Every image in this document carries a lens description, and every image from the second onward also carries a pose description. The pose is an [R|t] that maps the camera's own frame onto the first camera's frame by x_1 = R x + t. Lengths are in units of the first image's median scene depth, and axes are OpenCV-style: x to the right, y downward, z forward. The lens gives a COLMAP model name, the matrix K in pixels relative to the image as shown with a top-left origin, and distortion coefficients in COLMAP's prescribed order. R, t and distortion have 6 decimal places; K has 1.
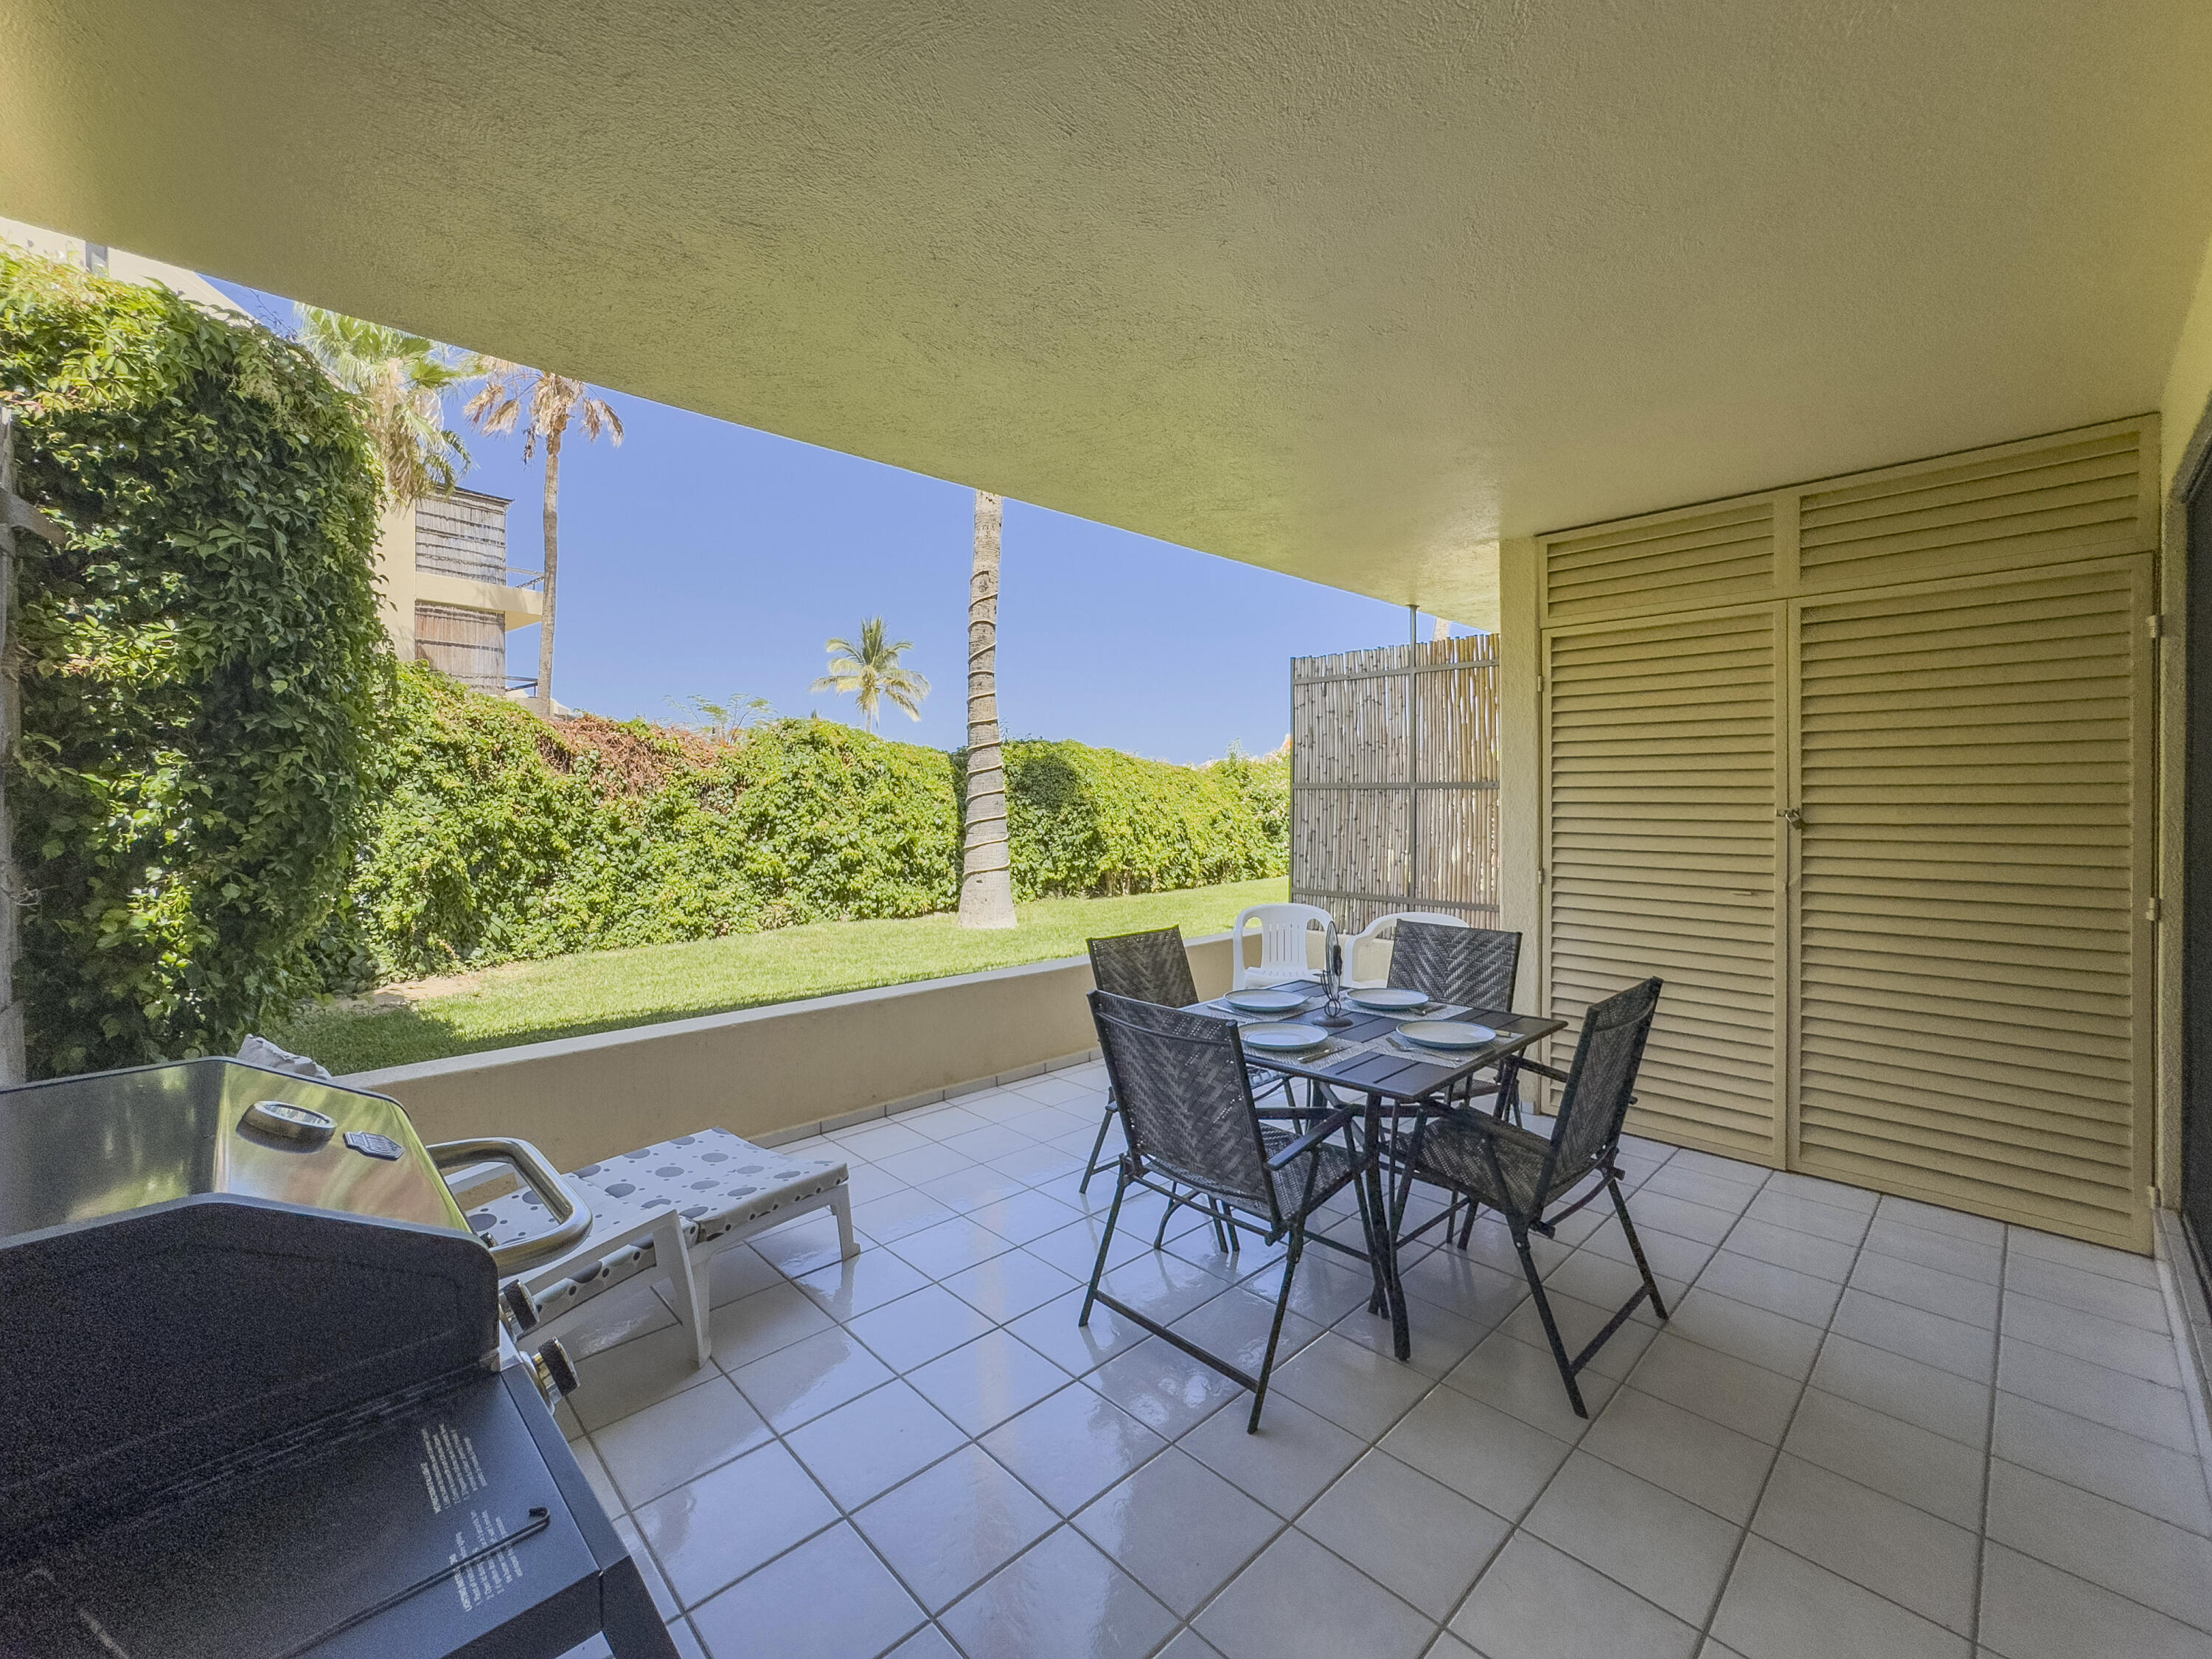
lens RADIAL K [[928.2, 0, 1096.0], [0, 928.2, 778.3], [0, 0, 1]] dist [-0.031276, 0.014397]
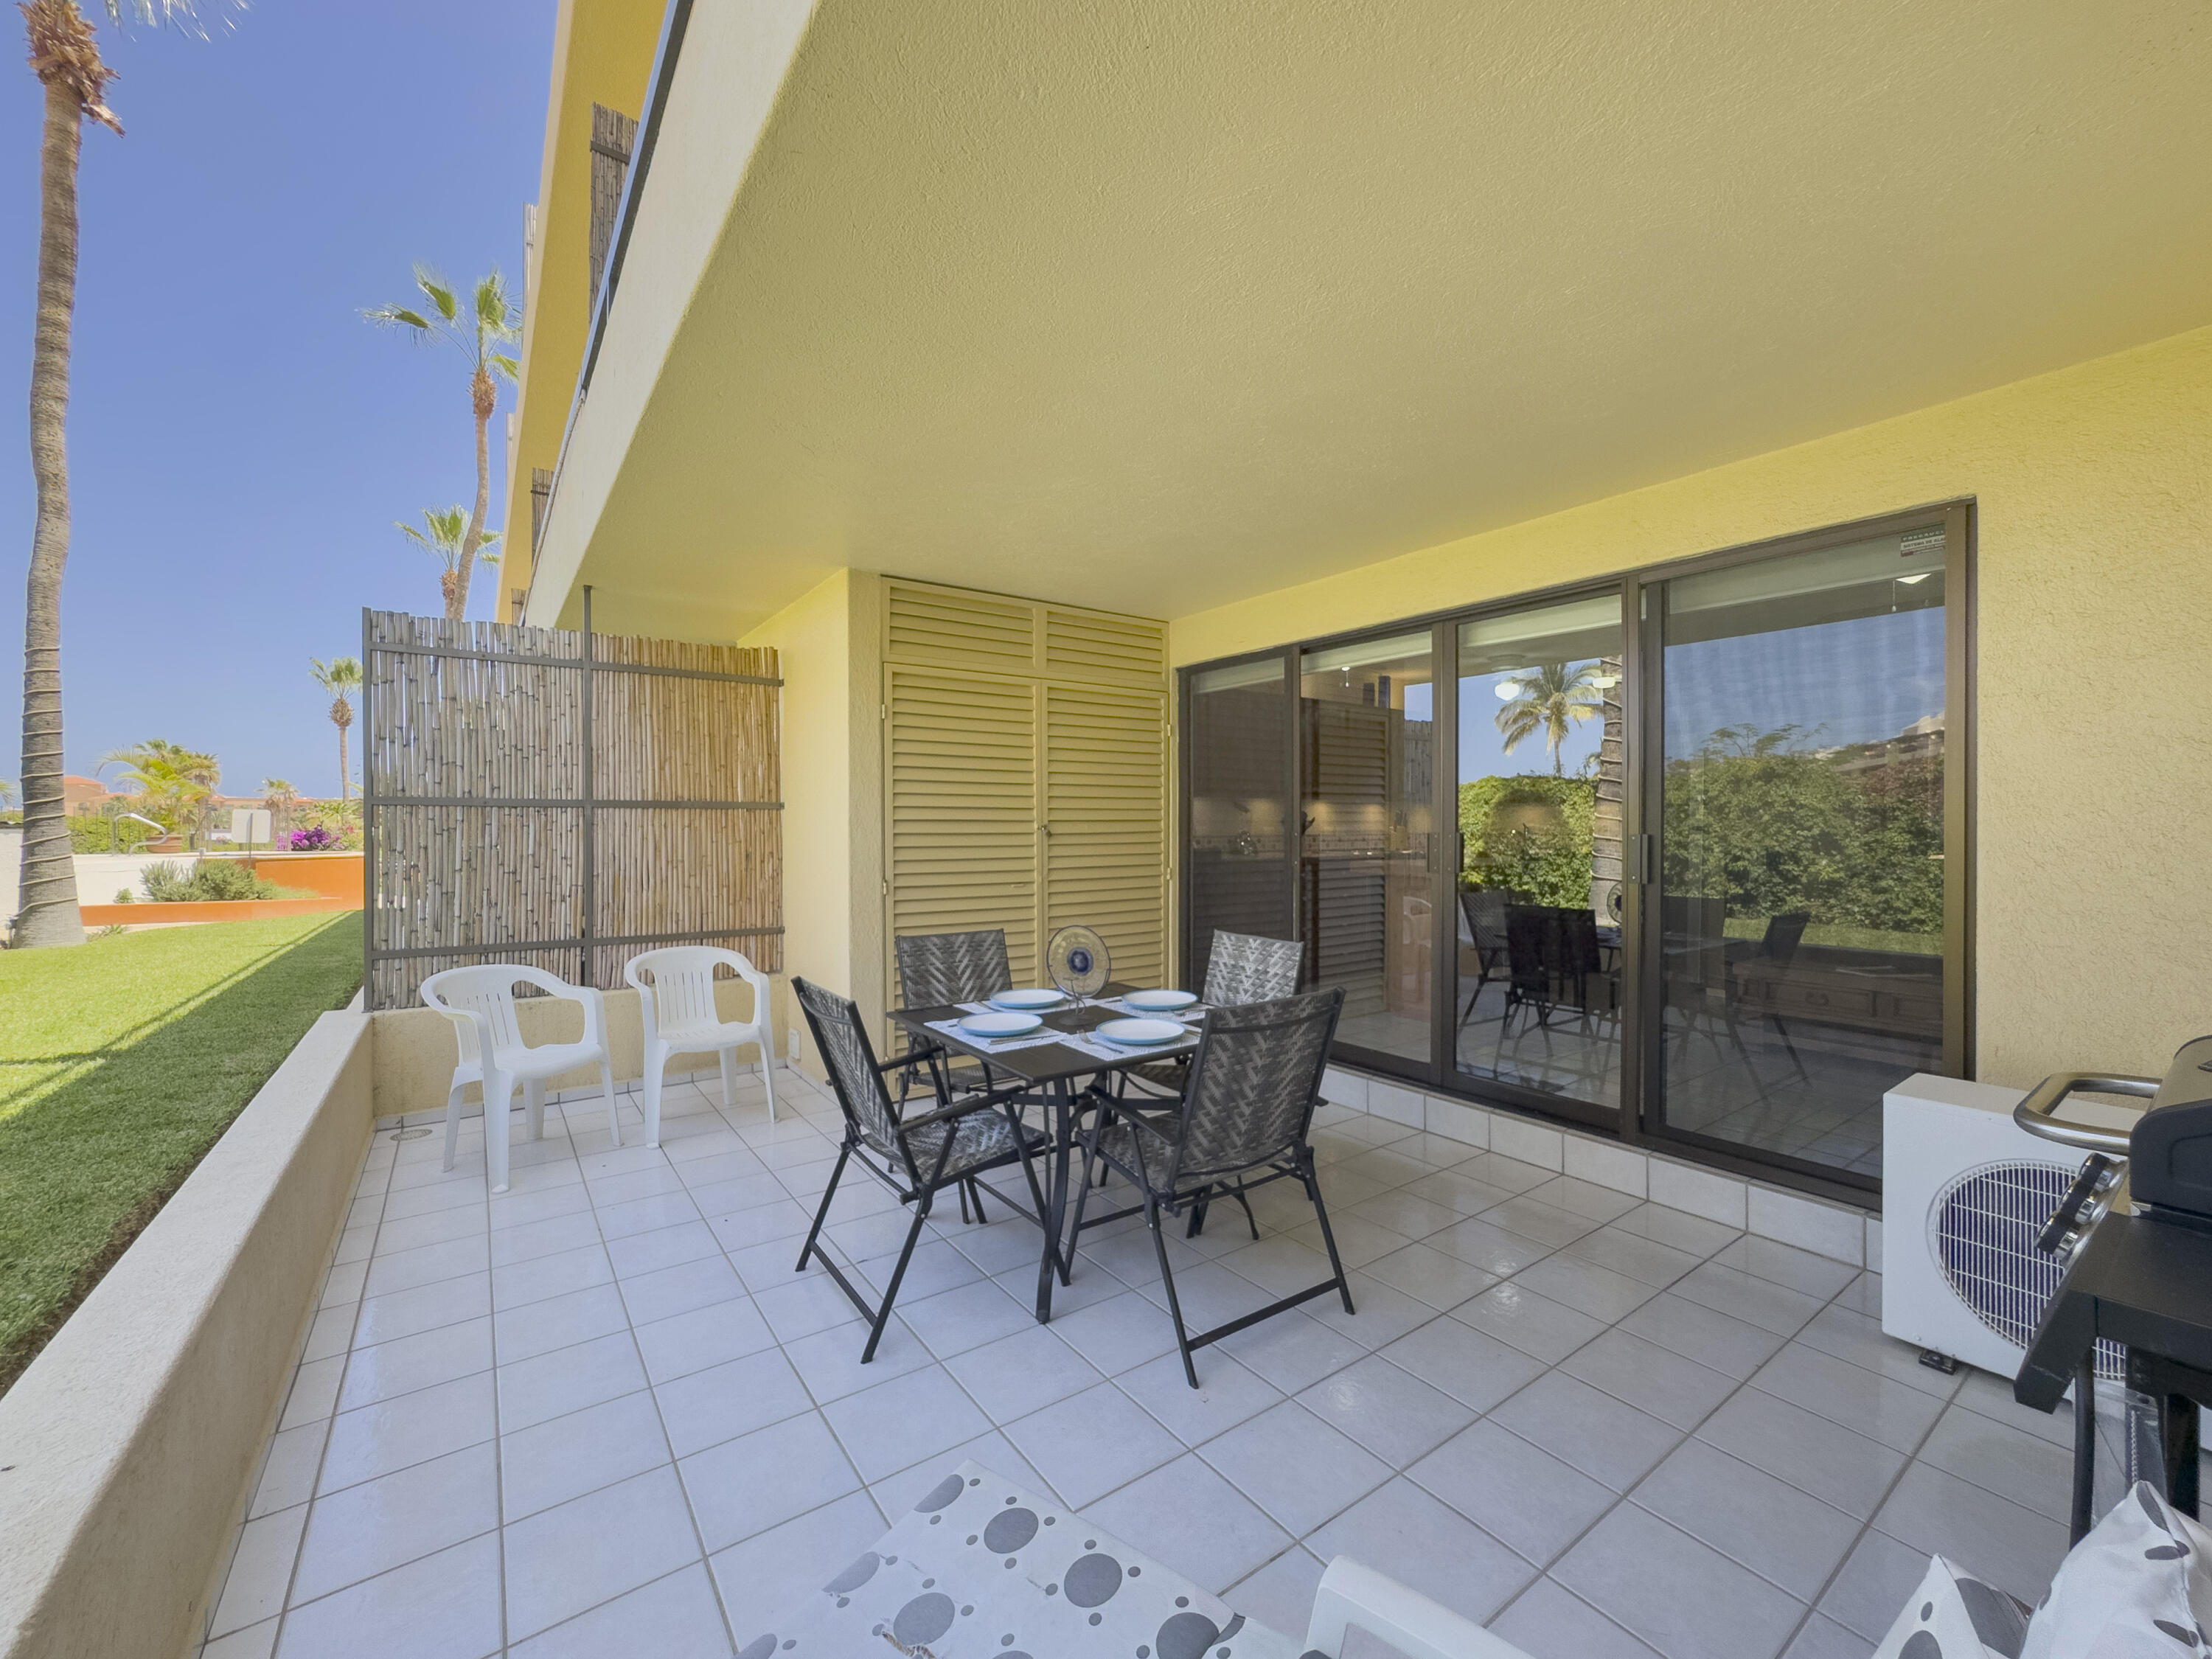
lens RADIAL K [[928.2, 0, 1101.1], [0, 928.2, 817.8], [0, 0, 1]] dist [-0.031276, 0.014397]
pose [[0.115957, 0.006119, 0.993235, -0.401716], [-0.014077, 0.999891, -0.004516, 0.017253], [-0.993154, -0.013458, 0.116030, 0.428266]]
